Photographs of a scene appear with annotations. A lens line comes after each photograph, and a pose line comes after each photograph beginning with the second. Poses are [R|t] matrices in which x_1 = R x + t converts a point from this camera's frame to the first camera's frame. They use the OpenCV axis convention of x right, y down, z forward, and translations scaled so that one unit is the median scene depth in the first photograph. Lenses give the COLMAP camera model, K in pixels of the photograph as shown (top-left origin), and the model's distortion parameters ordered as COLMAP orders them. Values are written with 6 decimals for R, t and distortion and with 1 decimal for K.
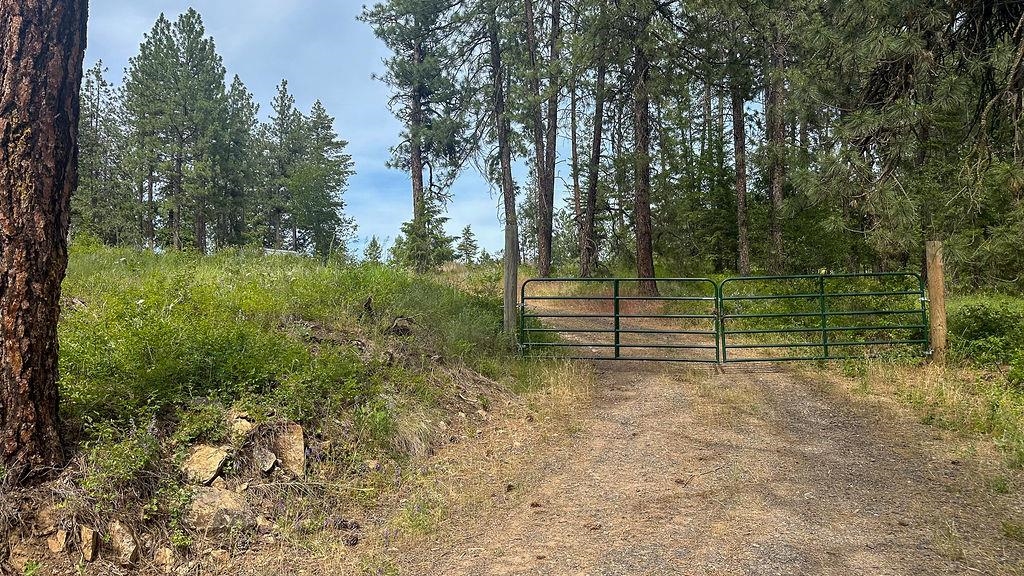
lens RADIAL K [[733.6, 0, 510.1], [0, 733.6, 283.1], [0, 0, 1]] dist [-0.002250, -0.001385]
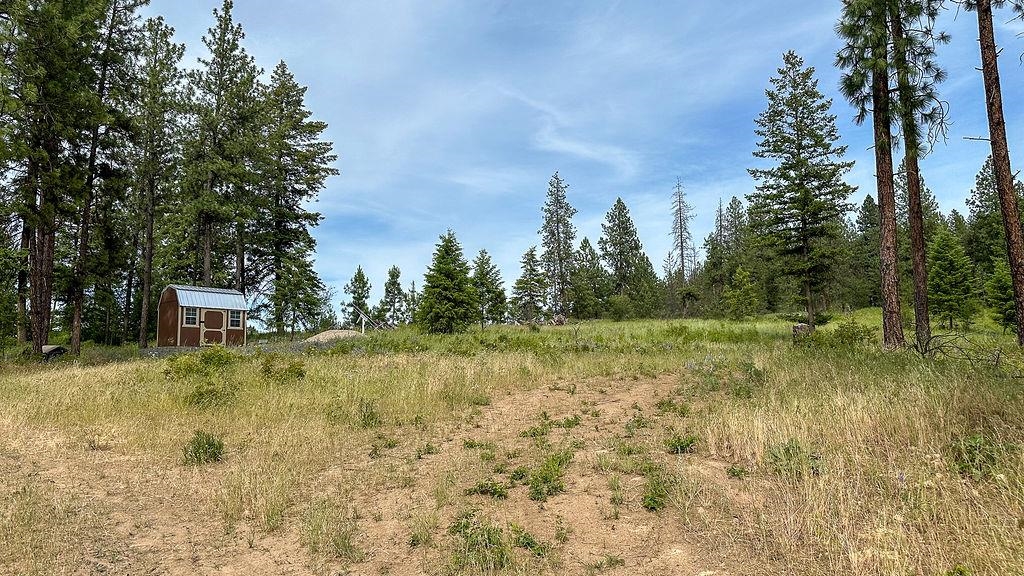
lens RADIAL K [[733.6, 0, 513.6], [0, 733.6, 293.3], [0, 0, 1]] dist [-0.002250, -0.001385]
pose [[0.997960, 0.011079, 0.062878, -0.094227], [-0.009027, 0.999420, -0.032831, -0.020446], [-0.063205, 0.032196, 0.997481, 0.338980]]
